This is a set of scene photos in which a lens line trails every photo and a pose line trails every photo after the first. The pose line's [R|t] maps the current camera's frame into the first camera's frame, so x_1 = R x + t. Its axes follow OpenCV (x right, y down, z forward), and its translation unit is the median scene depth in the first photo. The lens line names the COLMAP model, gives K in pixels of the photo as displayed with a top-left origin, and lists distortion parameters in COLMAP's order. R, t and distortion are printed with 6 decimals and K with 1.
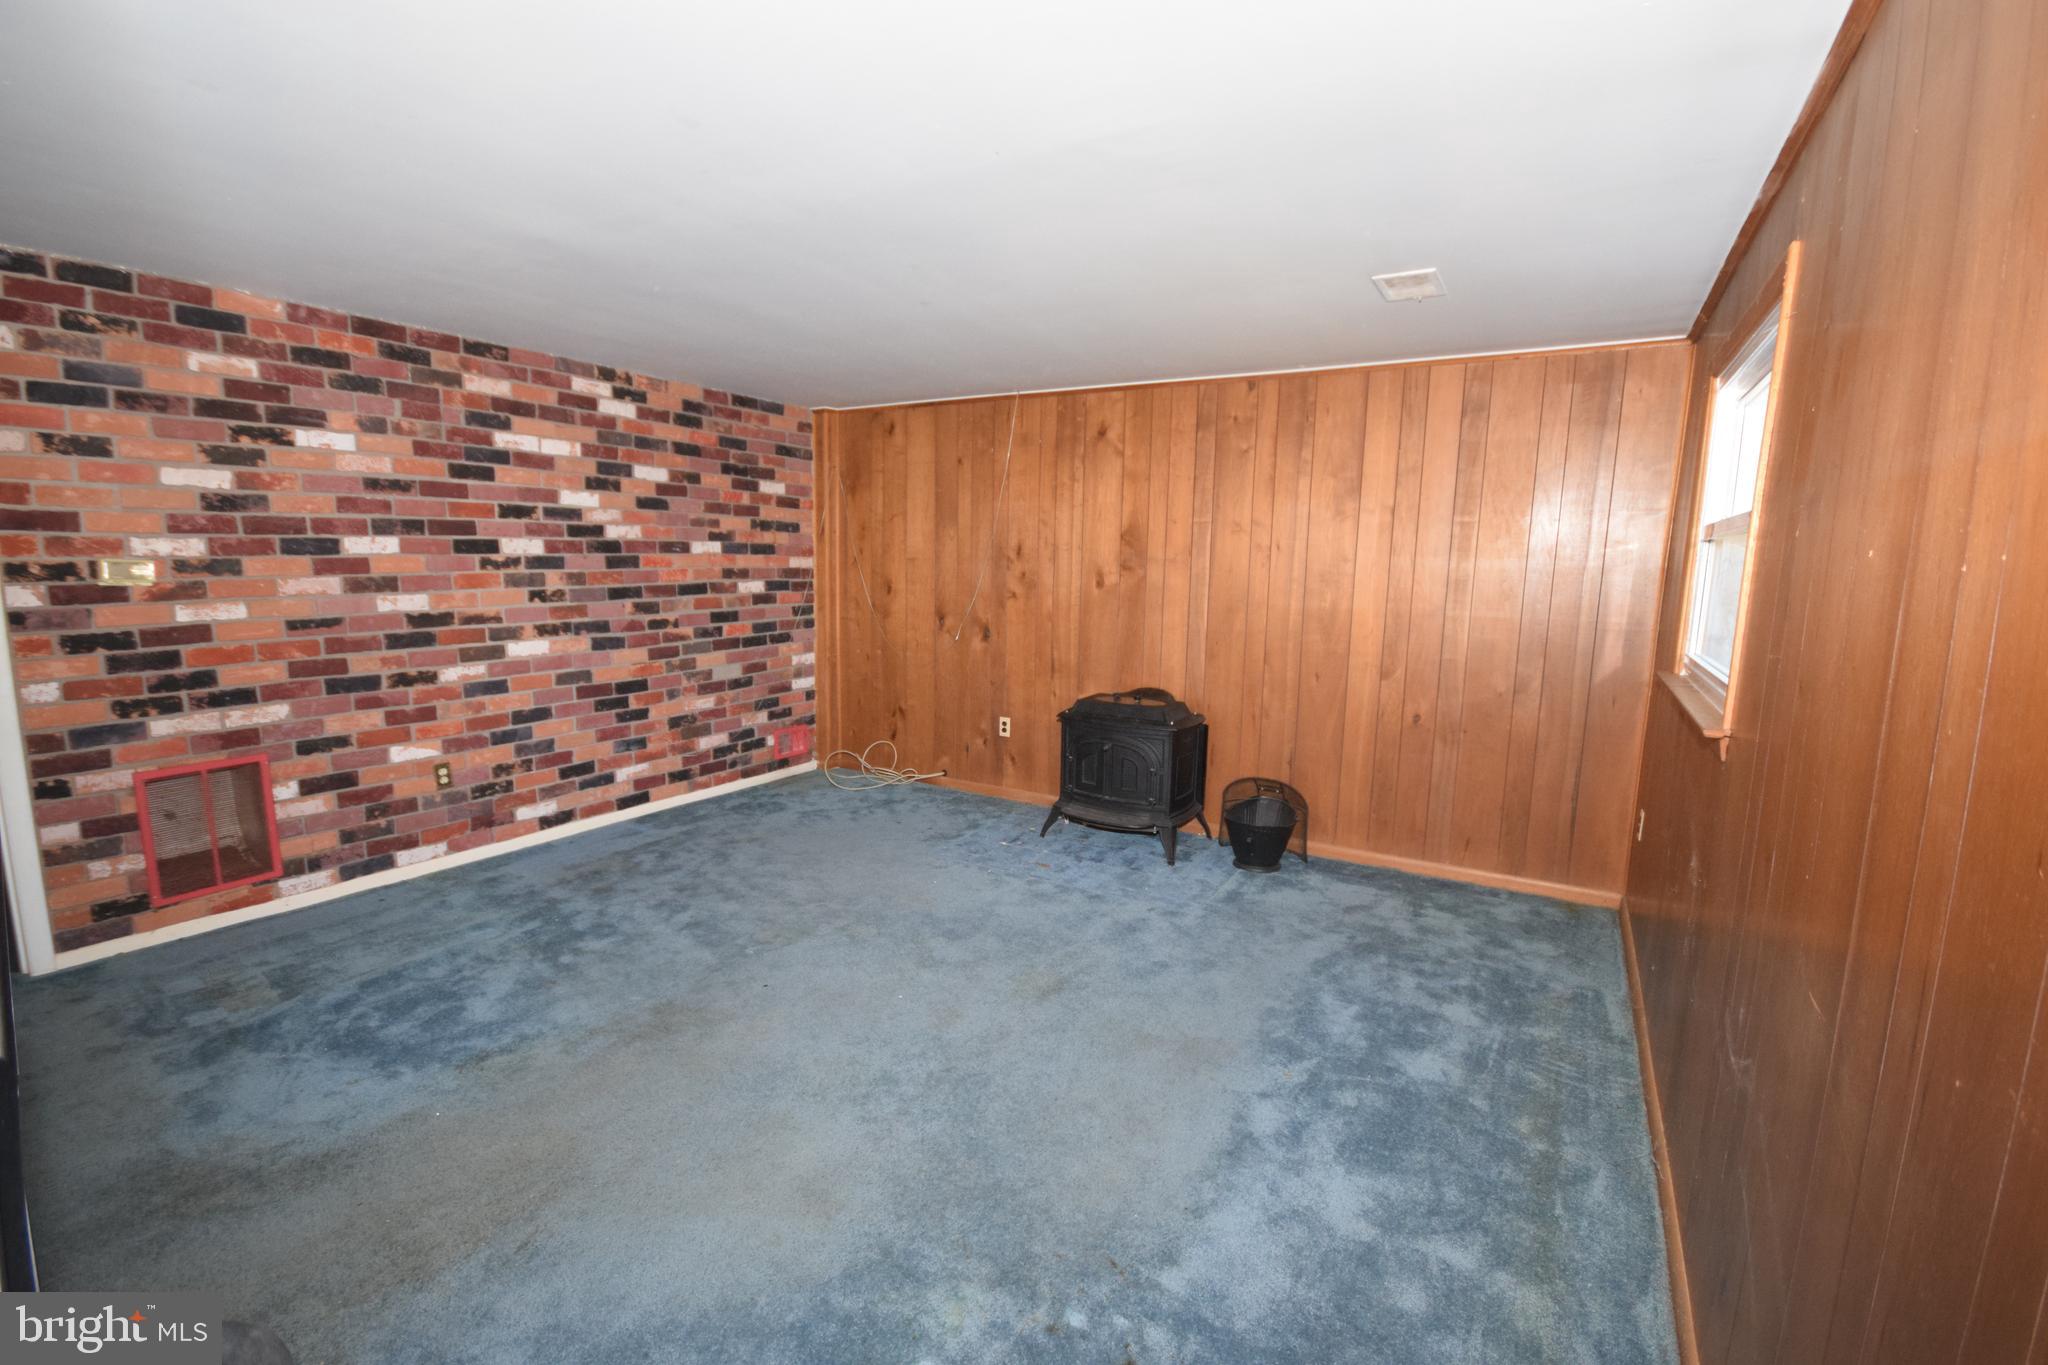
lens RADIAL K [[908.8, 0, 1017.0], [0, 908.8, 688.8], [0, 0, 1]] dist [0.002996, -0.005386]
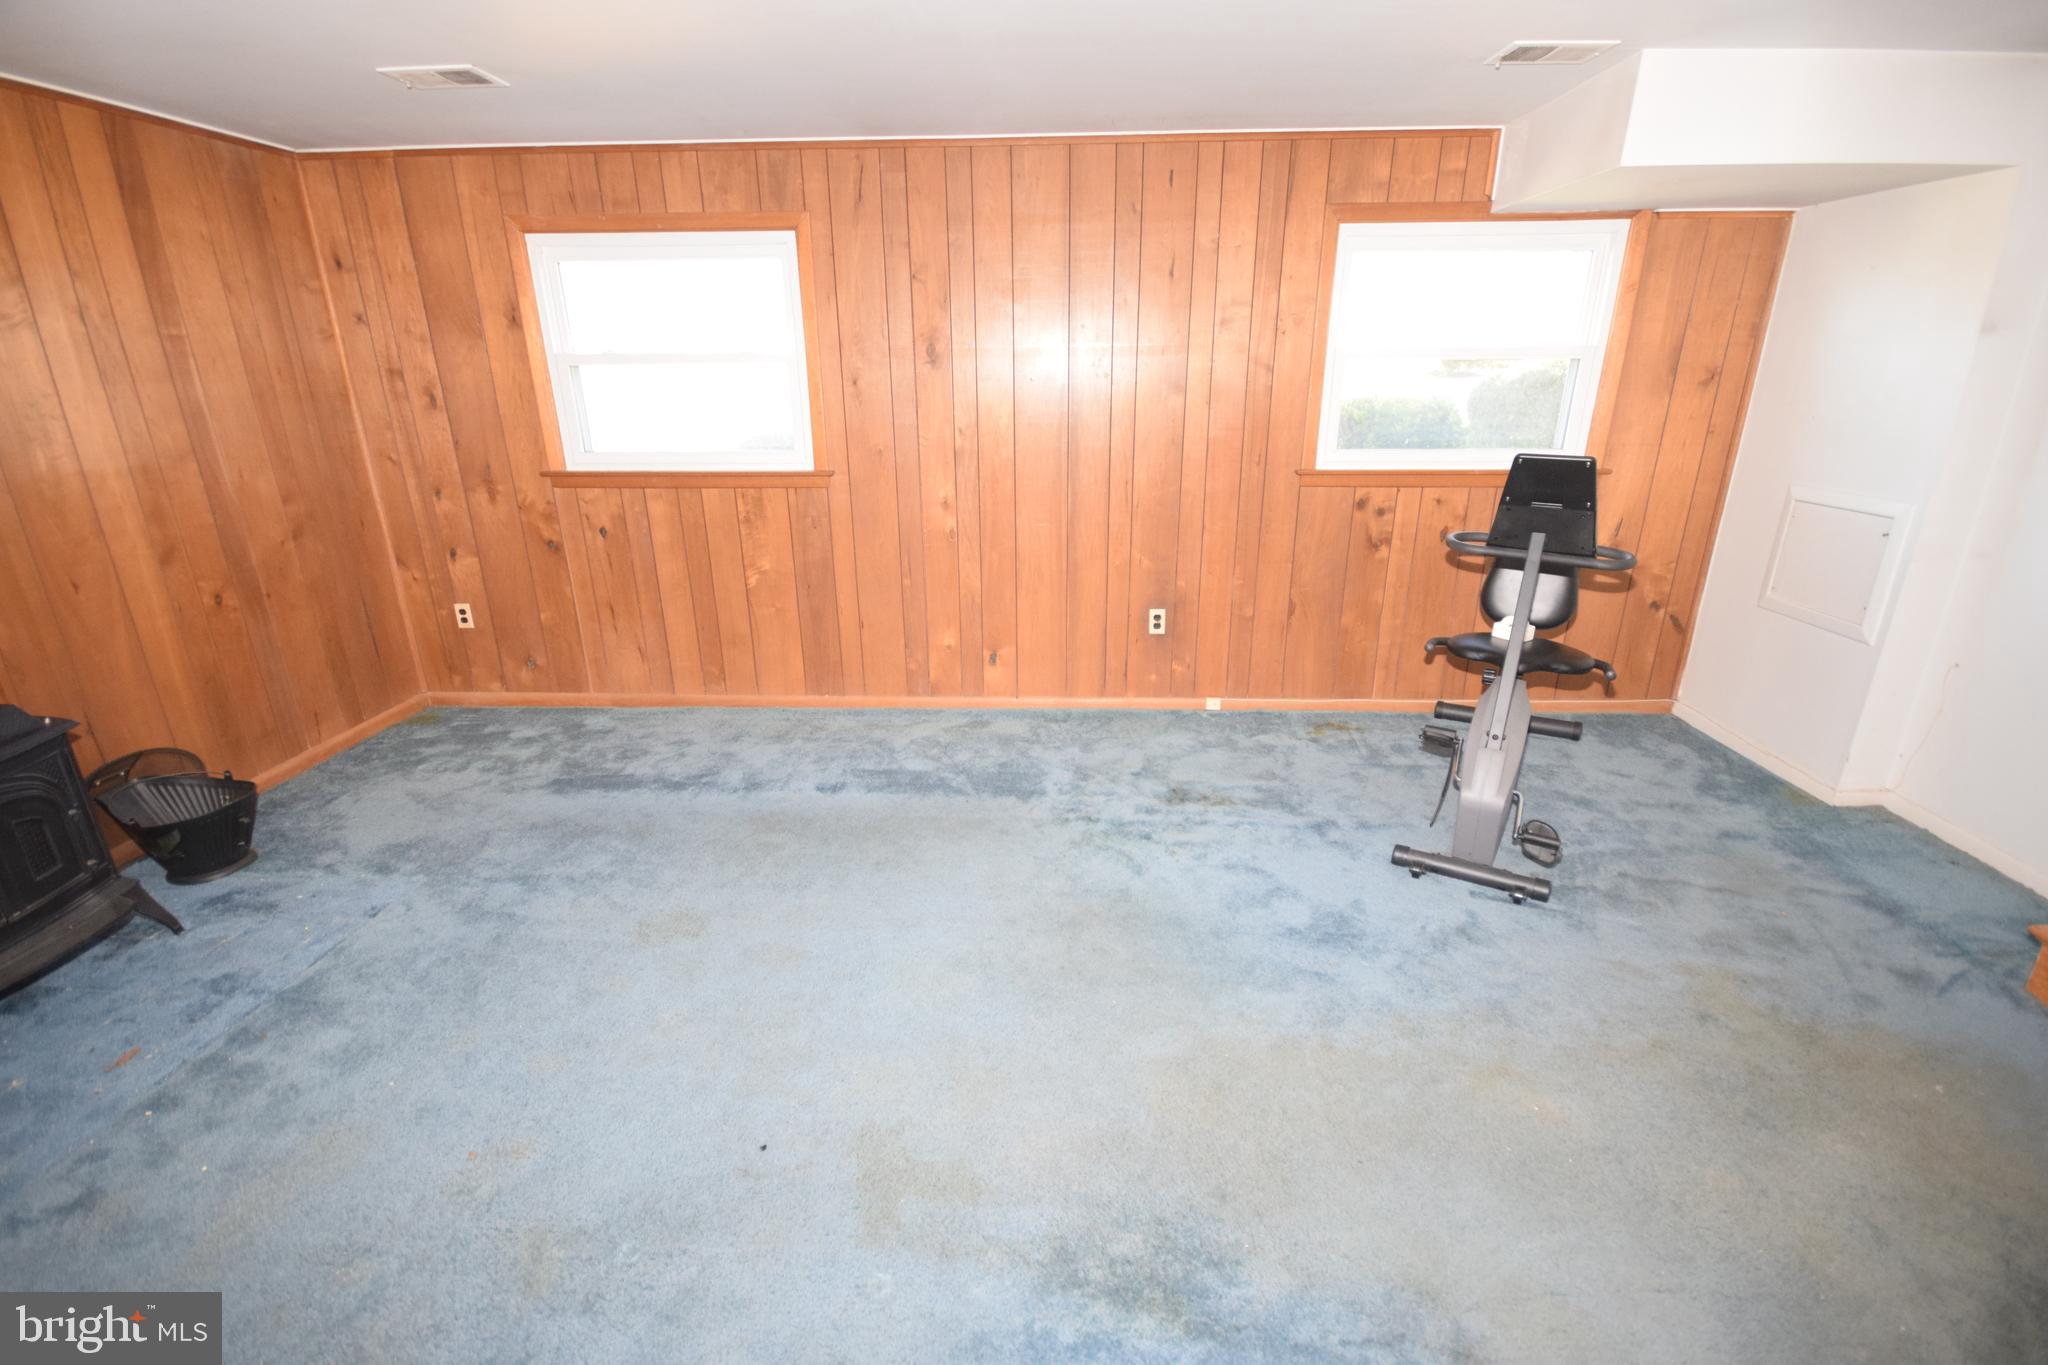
lens RADIAL K [[908.8, 0, 1032.3], [0, 908.8, 690.7], [0, 0, 1]] dist [0.002996, -0.005386]
pose [[-0.479629, -0.306928, 0.822041, -0.571194], [0.122660, 0.904179, 0.409164, -0.132467], [-0.868856, 0.297078, -0.396022, 0.735311]]
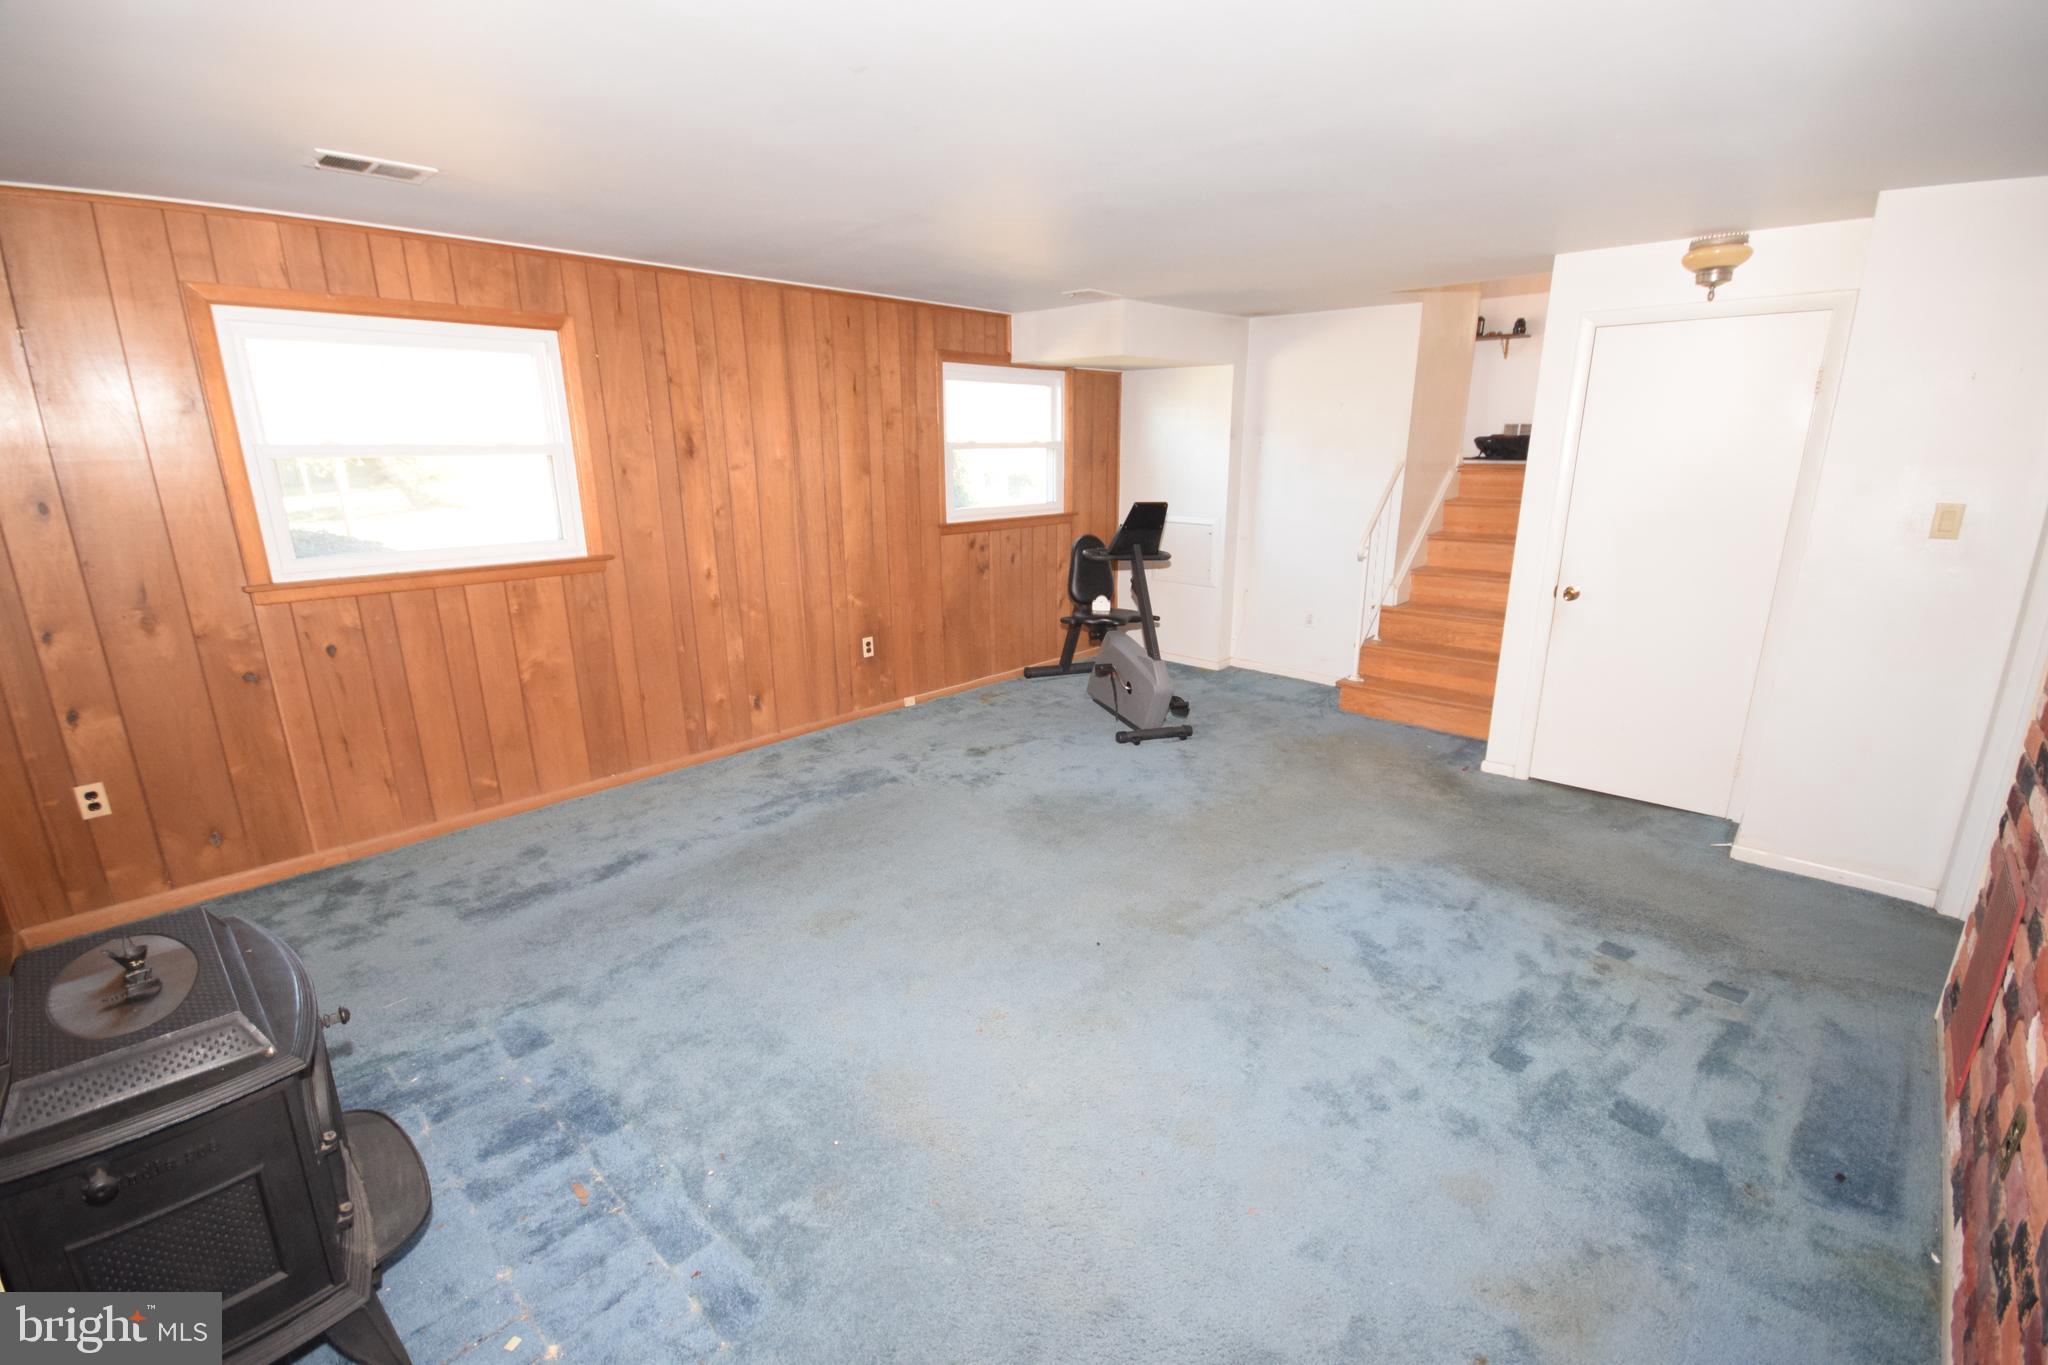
lens RADIAL K [[908.8, 0, 1046.6], [0, 908.8, 684.2], [0, 0, 1]] dist [0.002996, -0.005386]
pose [[-0.980834, -0.070649, 0.181583, -0.280954], [0.007774, 0.917014, 0.398778, -0.238542], [-0.194688, 0.392547, -0.898890, 1.323040]]
